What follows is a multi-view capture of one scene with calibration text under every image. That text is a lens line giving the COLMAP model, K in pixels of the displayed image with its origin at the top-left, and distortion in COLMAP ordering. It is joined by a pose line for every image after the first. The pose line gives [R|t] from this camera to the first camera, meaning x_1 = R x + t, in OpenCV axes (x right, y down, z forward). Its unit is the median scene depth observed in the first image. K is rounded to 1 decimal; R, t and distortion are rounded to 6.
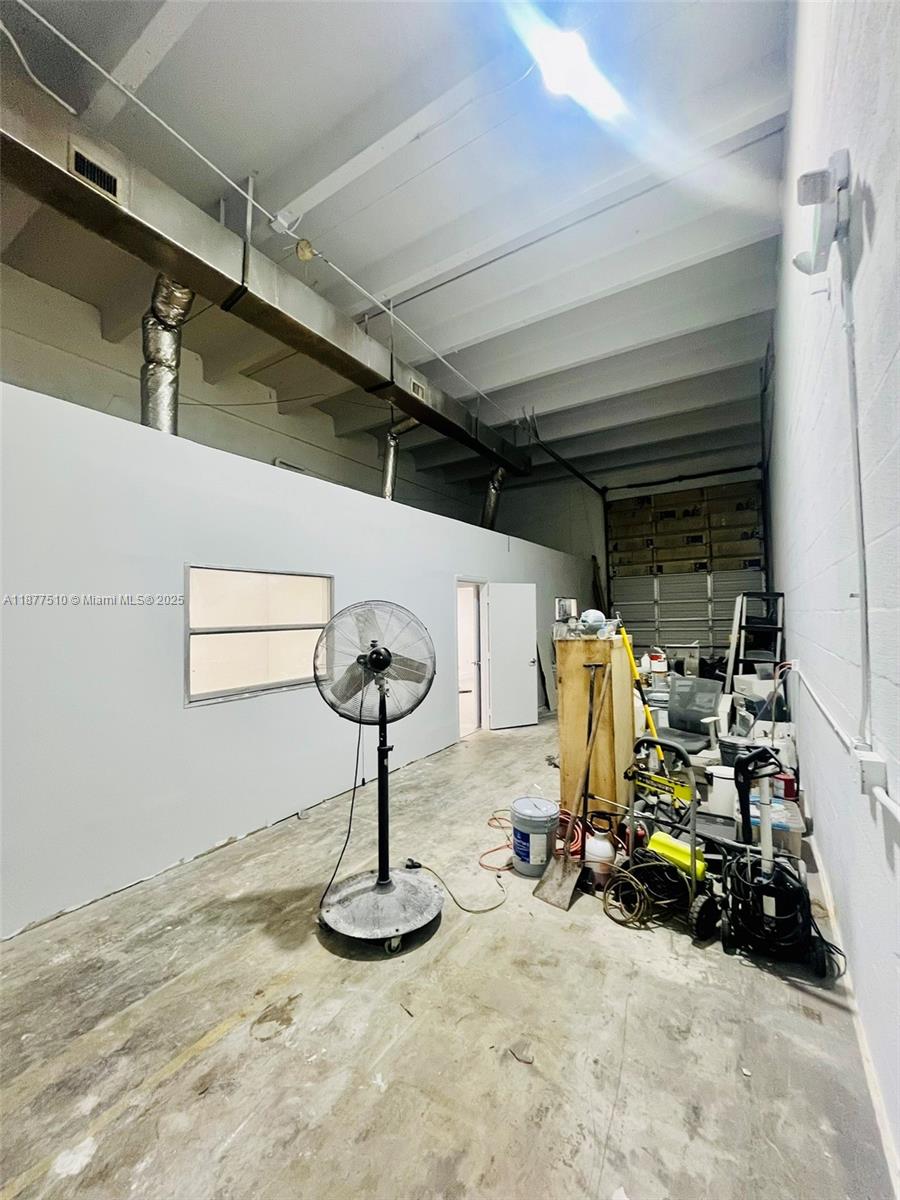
lens RADIAL K [[479.5, 0, 455.6], [0, 479.5, 598.3], [0, 0, 1]] dist [-0.003562, -0.000140]
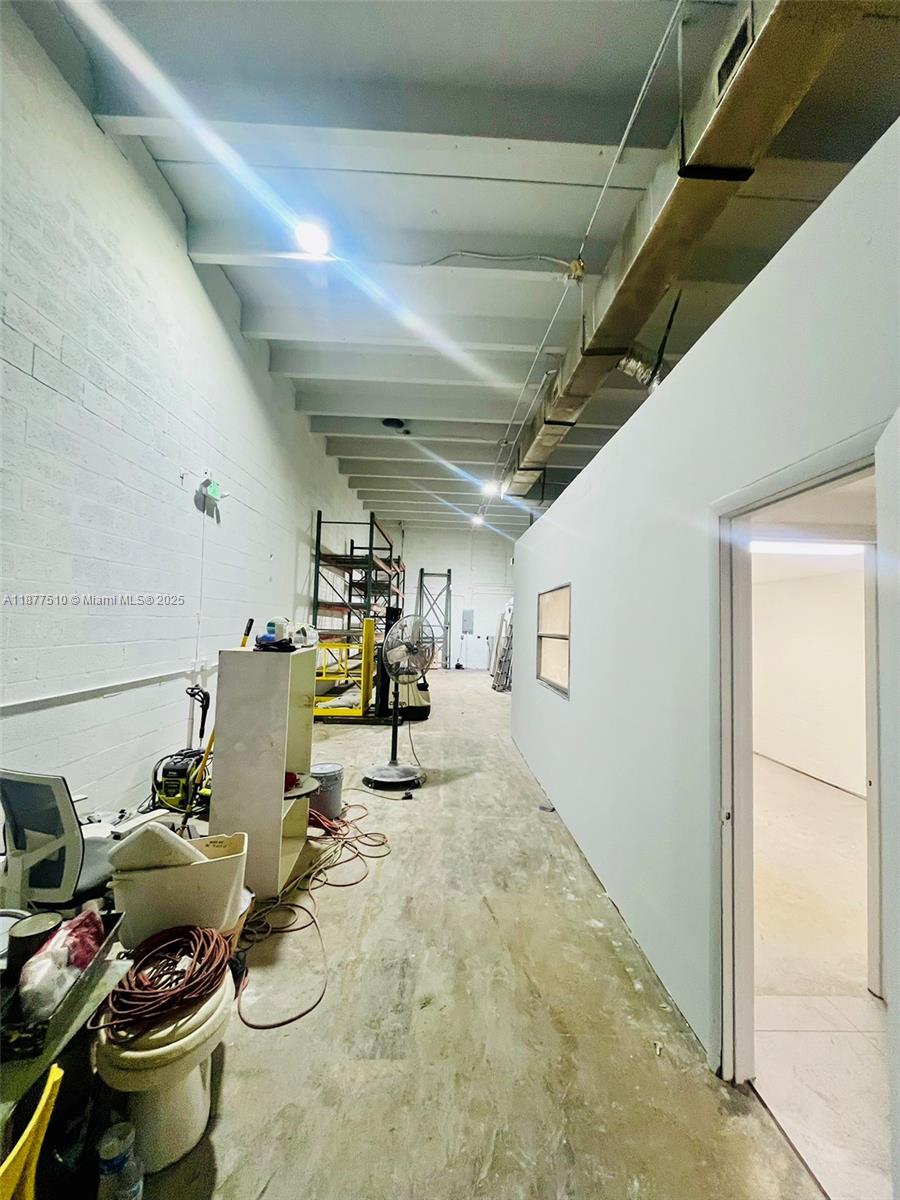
lens RADIAL K [[479.5, 0, 454.4], [0, 479.5, 597.7], [0, 0, 1]] dist [-0.003562, -0.000140]
pose [[-0.829270, -0.042998, -0.557192, 0.665048], [-0.001143, 0.997164, -0.075249, 0.074497], [0.558848, -0.061765, -0.826967, 2.472494]]
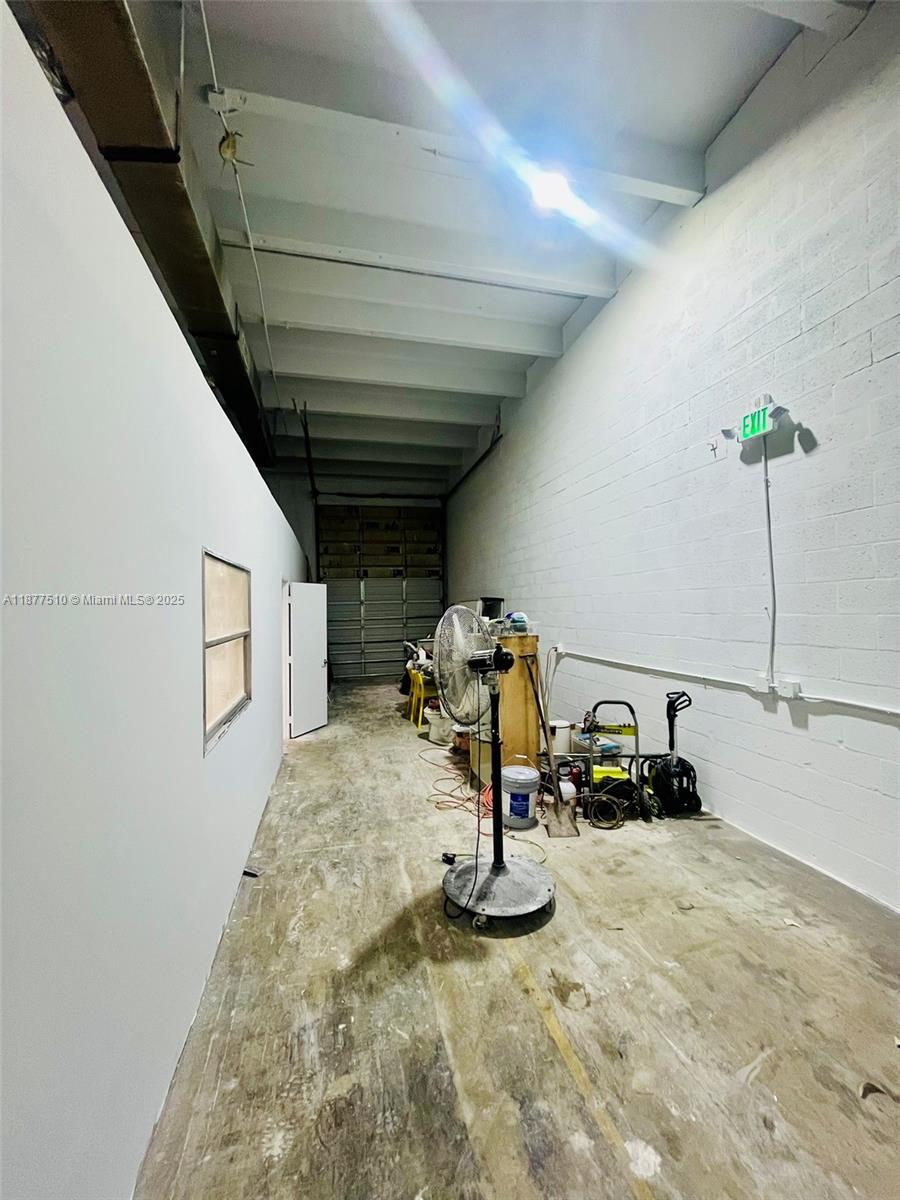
lens RADIAL K [[479.5, 0, 450.1], [0, 479.5, 597.8], [0, 0, 1]] dist [-0.003562, -0.000140]
pose [[0.694058, 0.018001, 0.719694, -0.914145], [-0.020311, 0.999779, -0.005419, -0.005804], [-0.719633, -0.010857, 0.694270, 0.297849]]
